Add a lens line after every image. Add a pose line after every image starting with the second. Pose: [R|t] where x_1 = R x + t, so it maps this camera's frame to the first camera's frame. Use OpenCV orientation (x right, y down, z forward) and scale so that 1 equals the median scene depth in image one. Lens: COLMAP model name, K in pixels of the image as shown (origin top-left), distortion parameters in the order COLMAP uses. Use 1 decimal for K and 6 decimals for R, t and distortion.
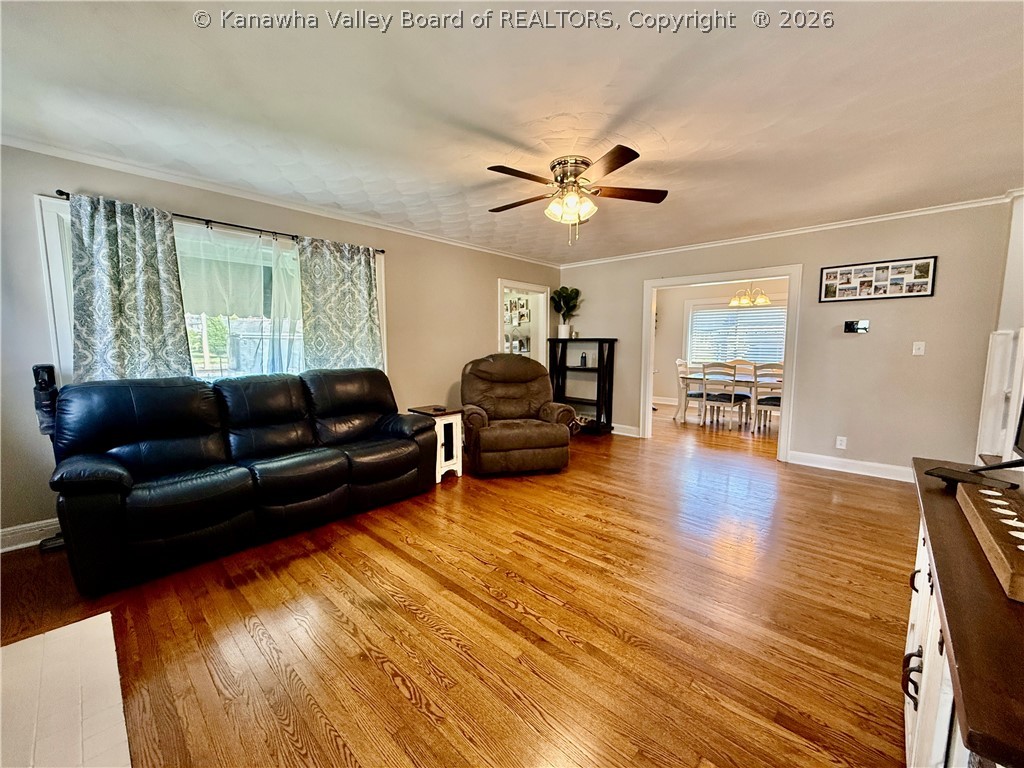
lens RADIAL K [[409.5, 0, 510.2], [0, 409.5, 386.3], [0, 0, 1]] dist [-0.001602, 0.000906]
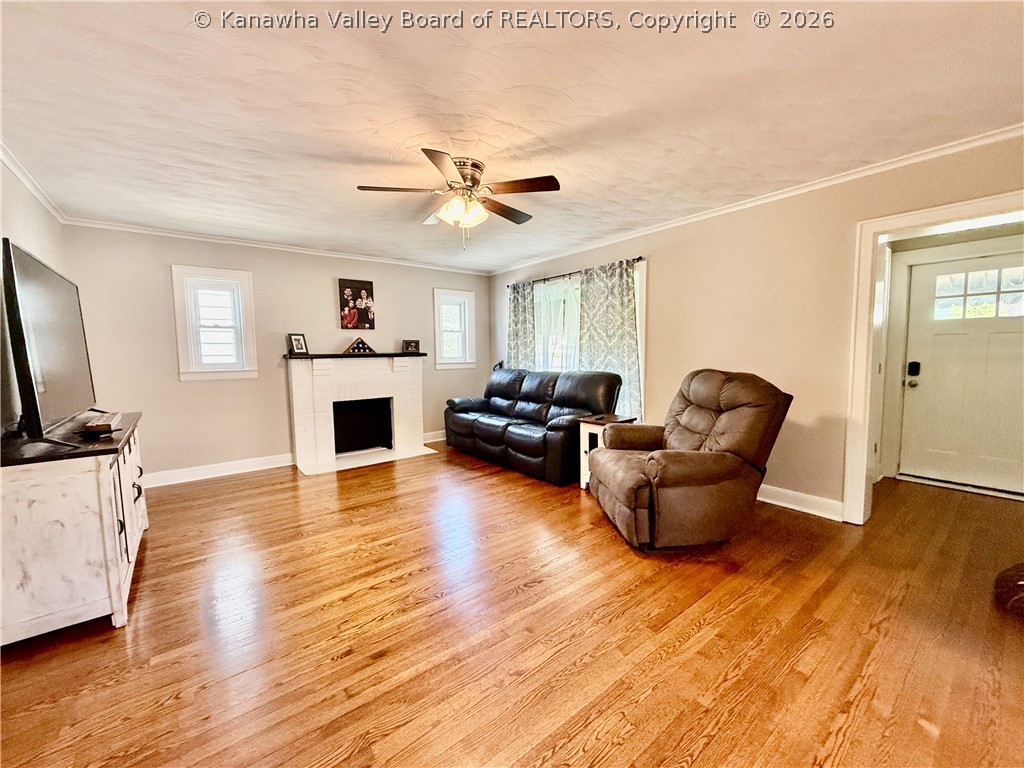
lens RADIAL K [[409.5, 0, 513.8], [0, 409.5, 384.7], [0, 0, 1]] dist [-0.001602, 0.000906]
pose [[-0.140432, 0.077745, -0.987033, 0.968945], [-0.091336, 0.991644, 0.091104, -0.109377], [0.985868, 0.102945, -0.132158, 1.110844]]
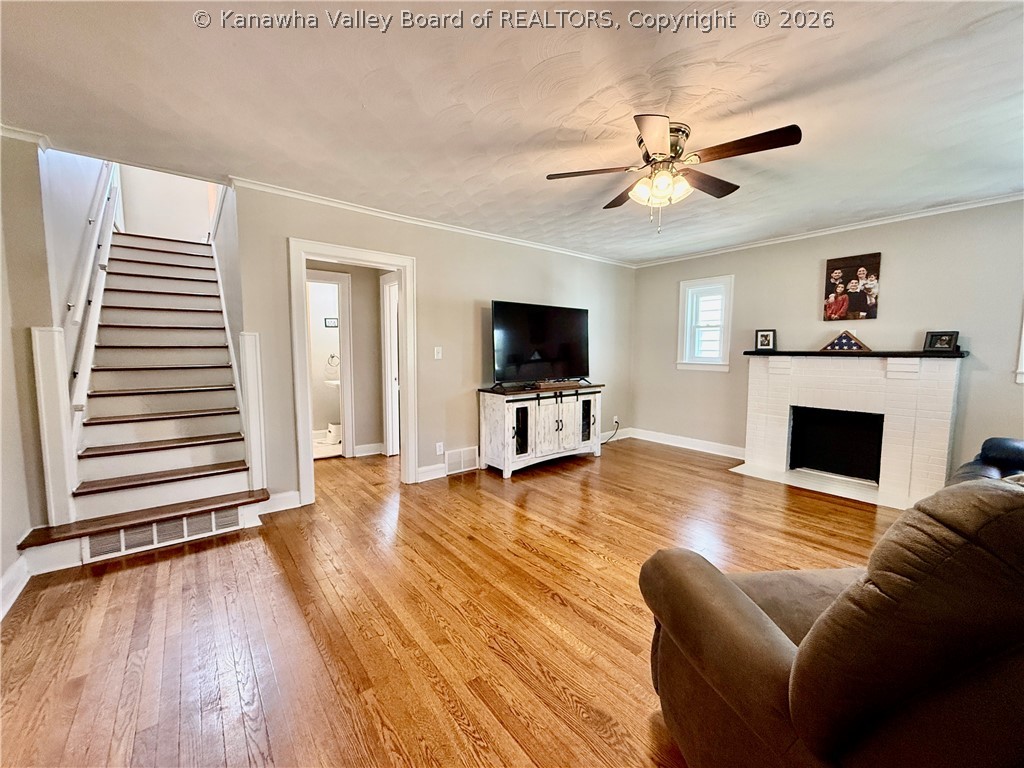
lens RADIAL K [[409.5, 0, 511.2], [0, 409.5, 384.6], [0, 0, 1]] dist [-0.001602, 0.000906]
pose [[-0.989510, -0.022125, 0.142762, 0.280885], [0.005169, 0.982149, 0.188035, -0.169597], [-0.144374, 0.186800, -0.971731, 1.672107]]
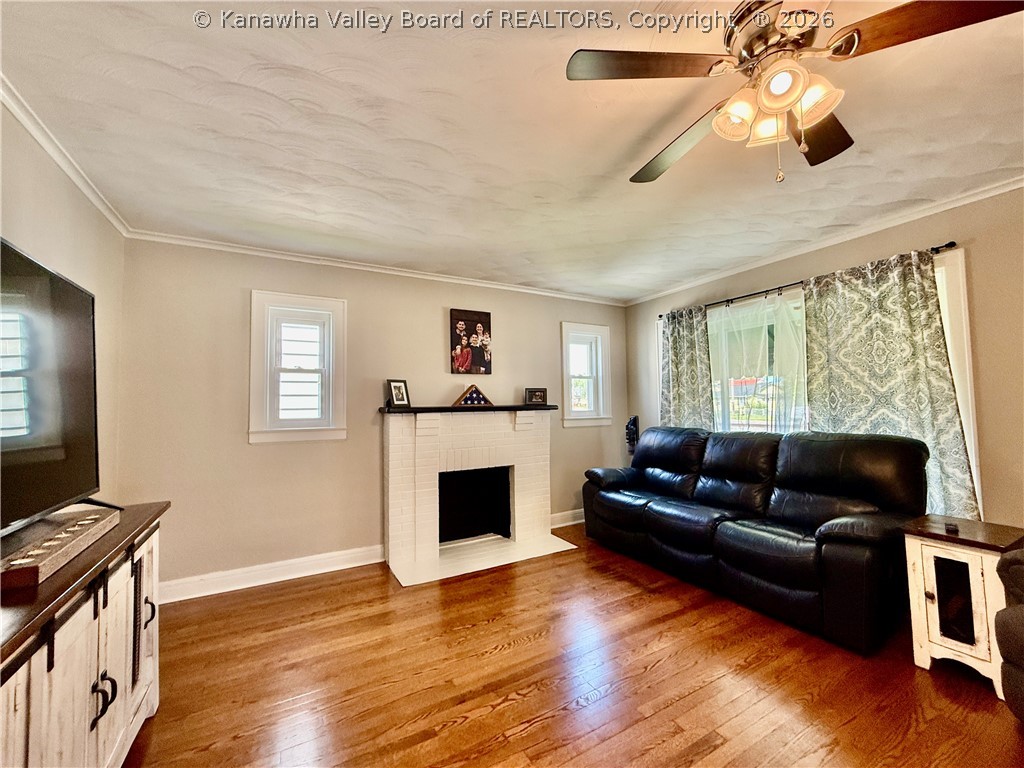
lens RADIAL K [[409.5, 0, 514.6], [0, 409.5, 386.5], [0, 0, 1]] dist [-0.001602, 0.000906]
pose [[-0.295851, -0.045595, -0.954145, 0.568641], [-0.085907, 0.996083, -0.020961, -0.071368], [0.951363, 0.075767, -0.298609, 0.759130]]
